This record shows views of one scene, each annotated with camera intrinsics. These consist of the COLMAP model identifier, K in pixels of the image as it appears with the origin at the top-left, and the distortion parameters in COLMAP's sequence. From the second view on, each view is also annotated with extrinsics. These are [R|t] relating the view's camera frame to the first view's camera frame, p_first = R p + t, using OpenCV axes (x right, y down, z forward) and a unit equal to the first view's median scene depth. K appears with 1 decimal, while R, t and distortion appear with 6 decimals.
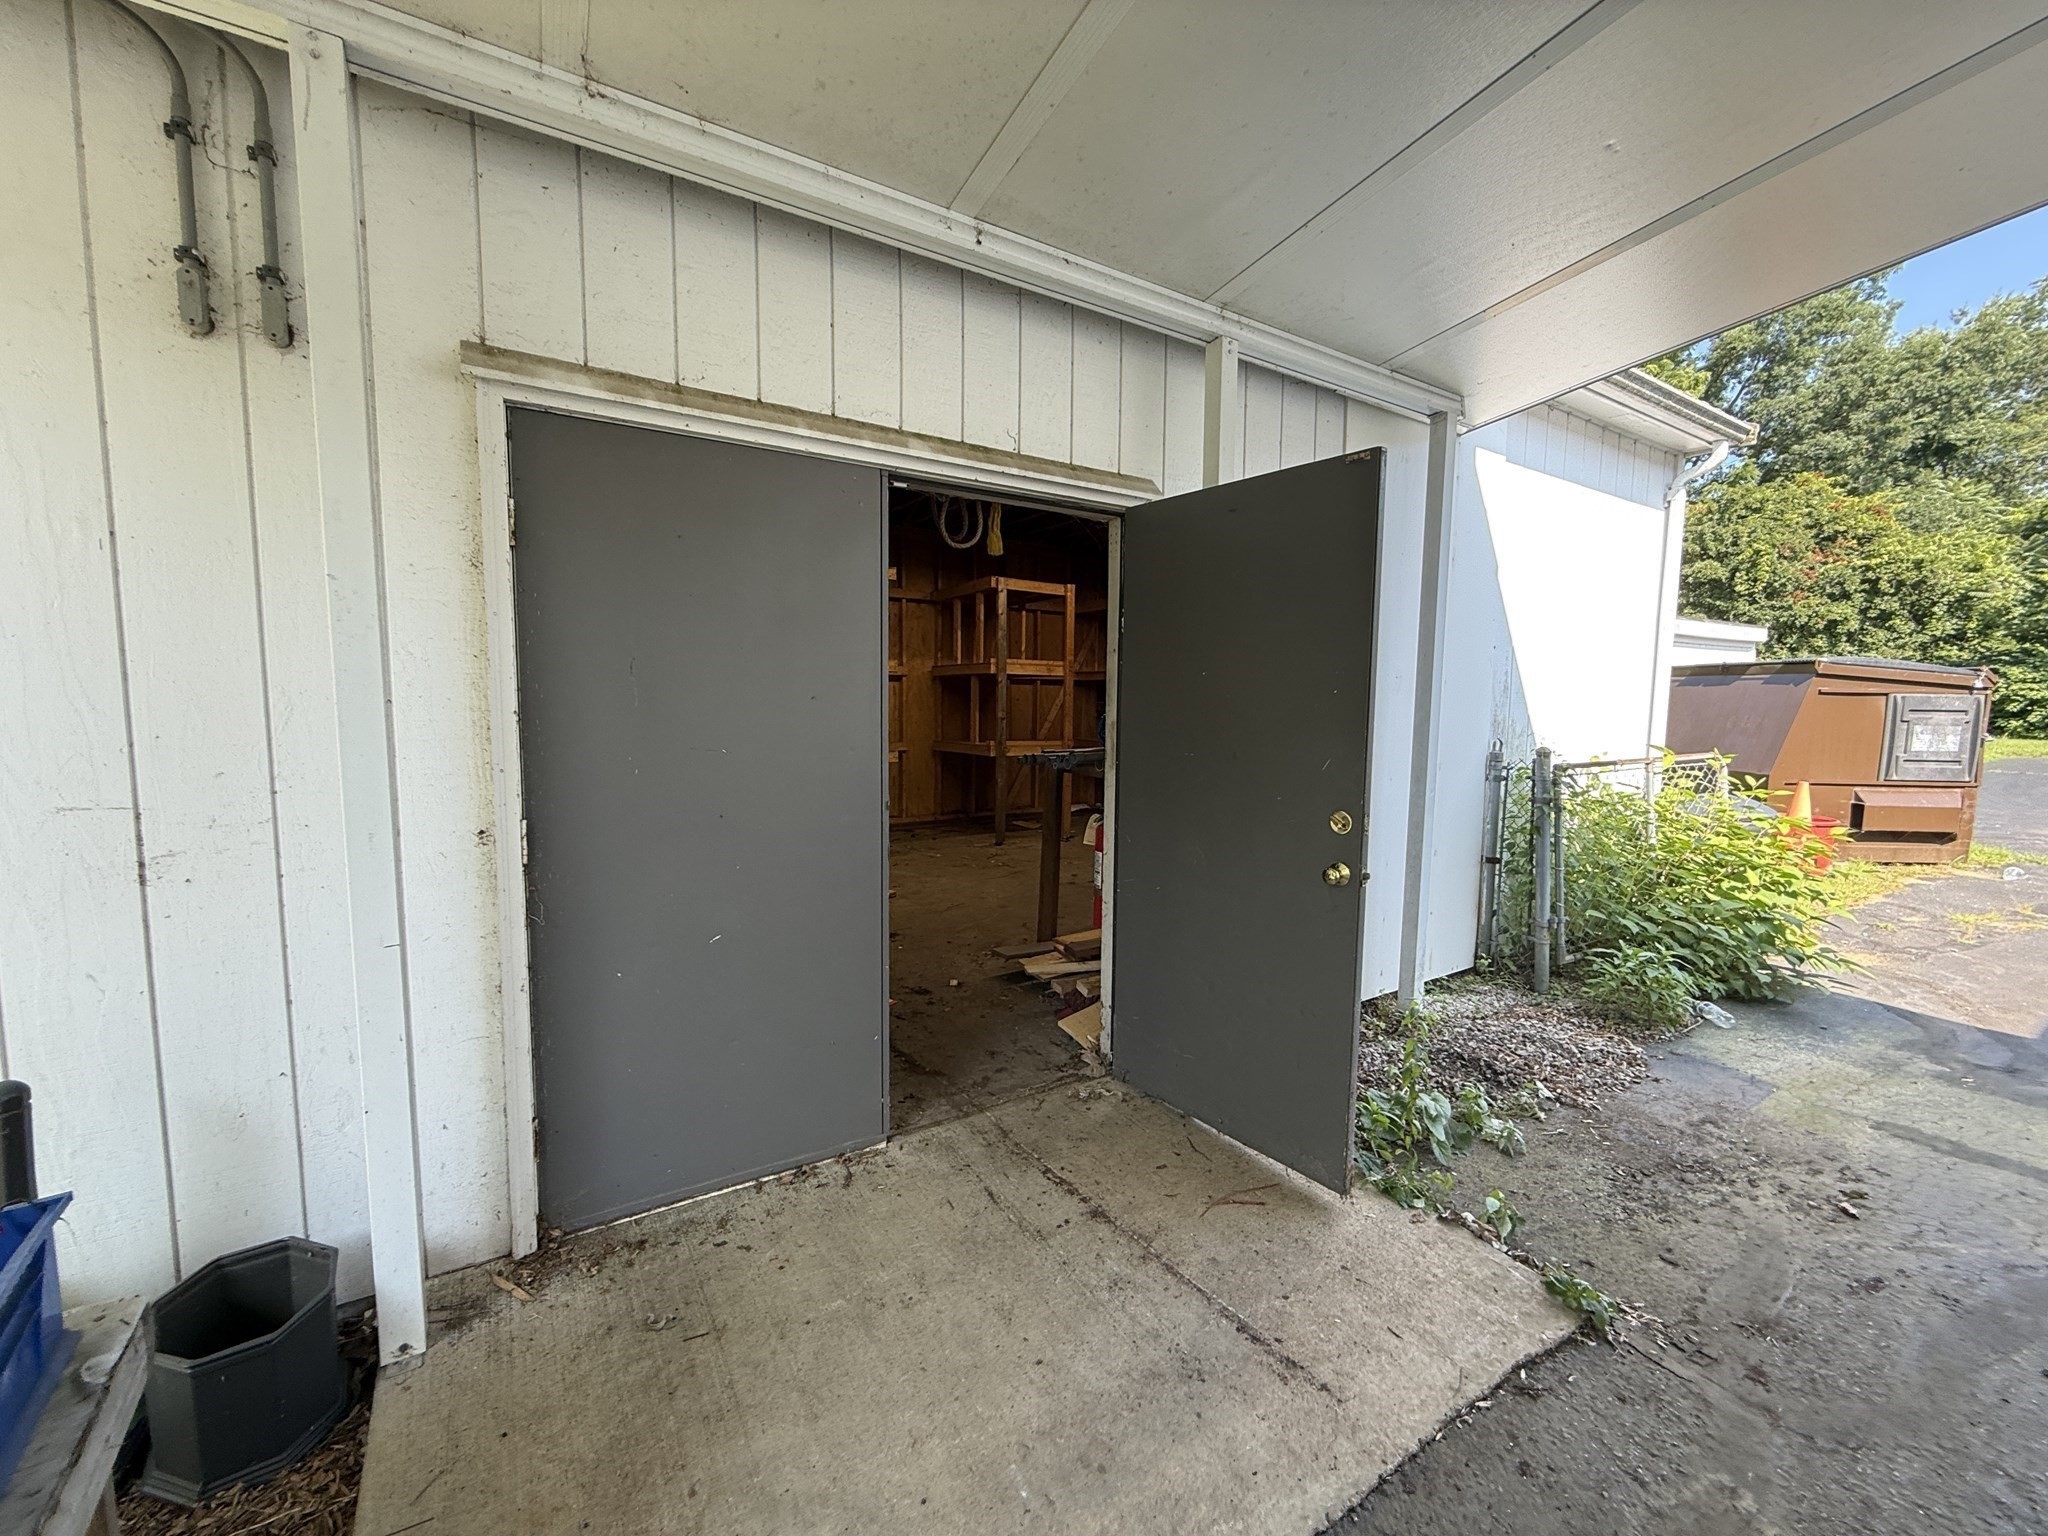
lens RADIAL K [[819.0, 0, 1027.1], [0, 819.0, 771.4], [0, 0, 1]] dist [-0.002300, -0.000090]
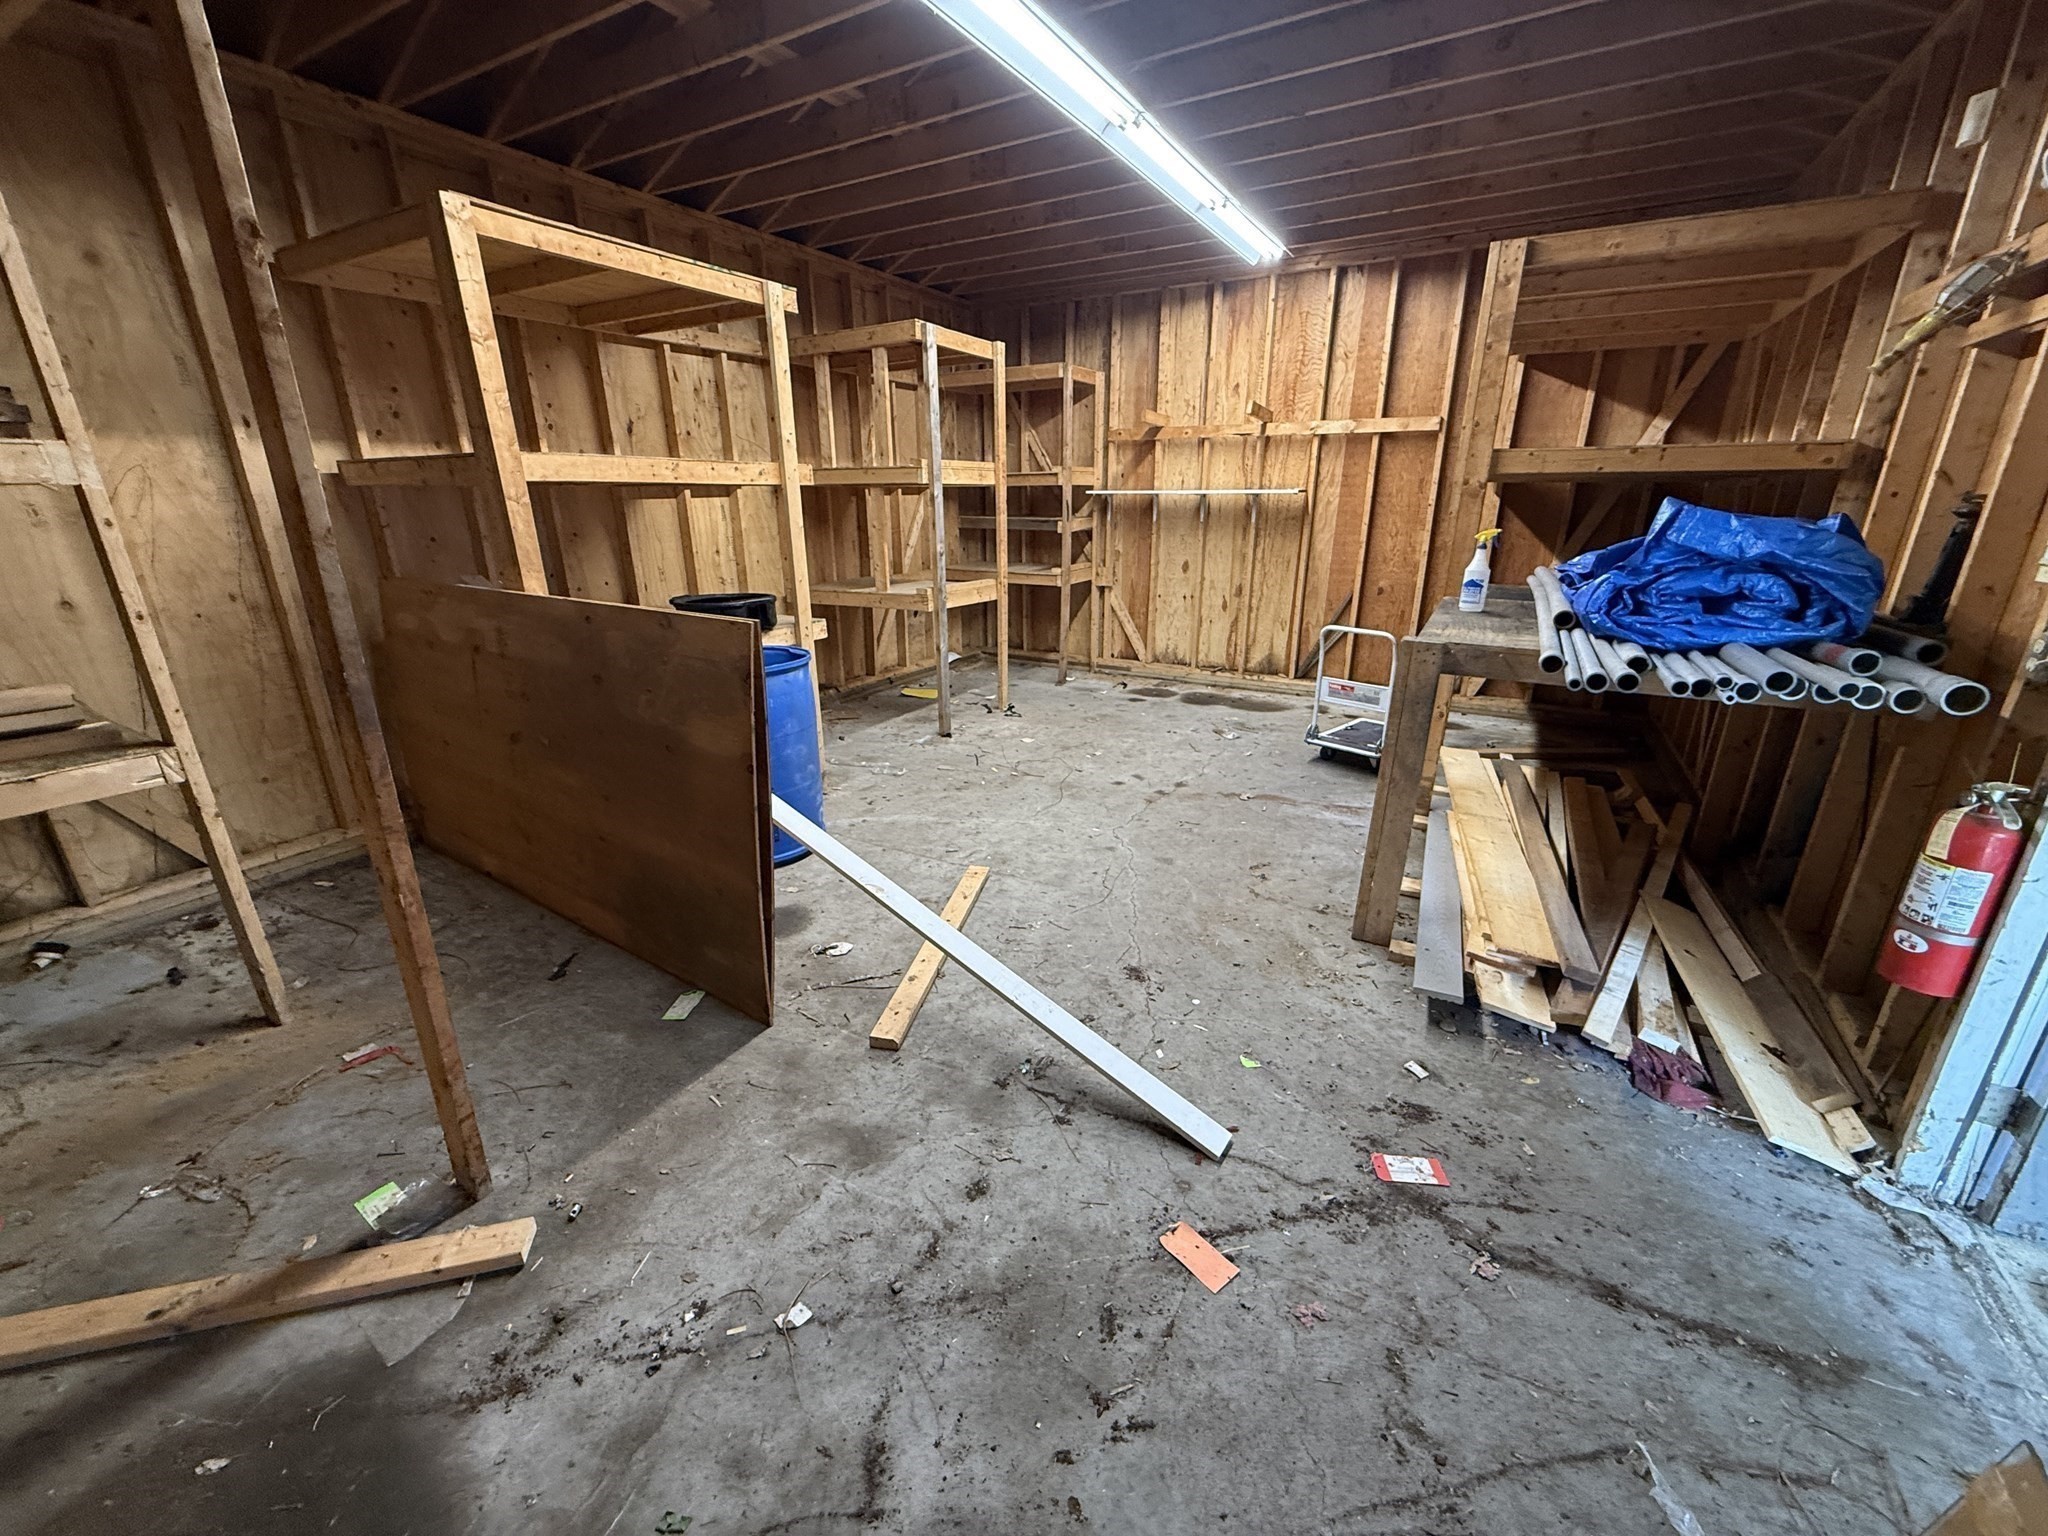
lens RADIAL K [[819.0, 0, 1021.9], [0, 819.0, 766.0], [0, 0, 1]] dist [-0.002300, -0.000090]
pose [[0.886628, -0.163442, 0.432640, -0.296519], [0.055737, 0.966416, 0.250866, -0.061199], [-0.459112, -0.198311, 0.865961, 0.353056]]
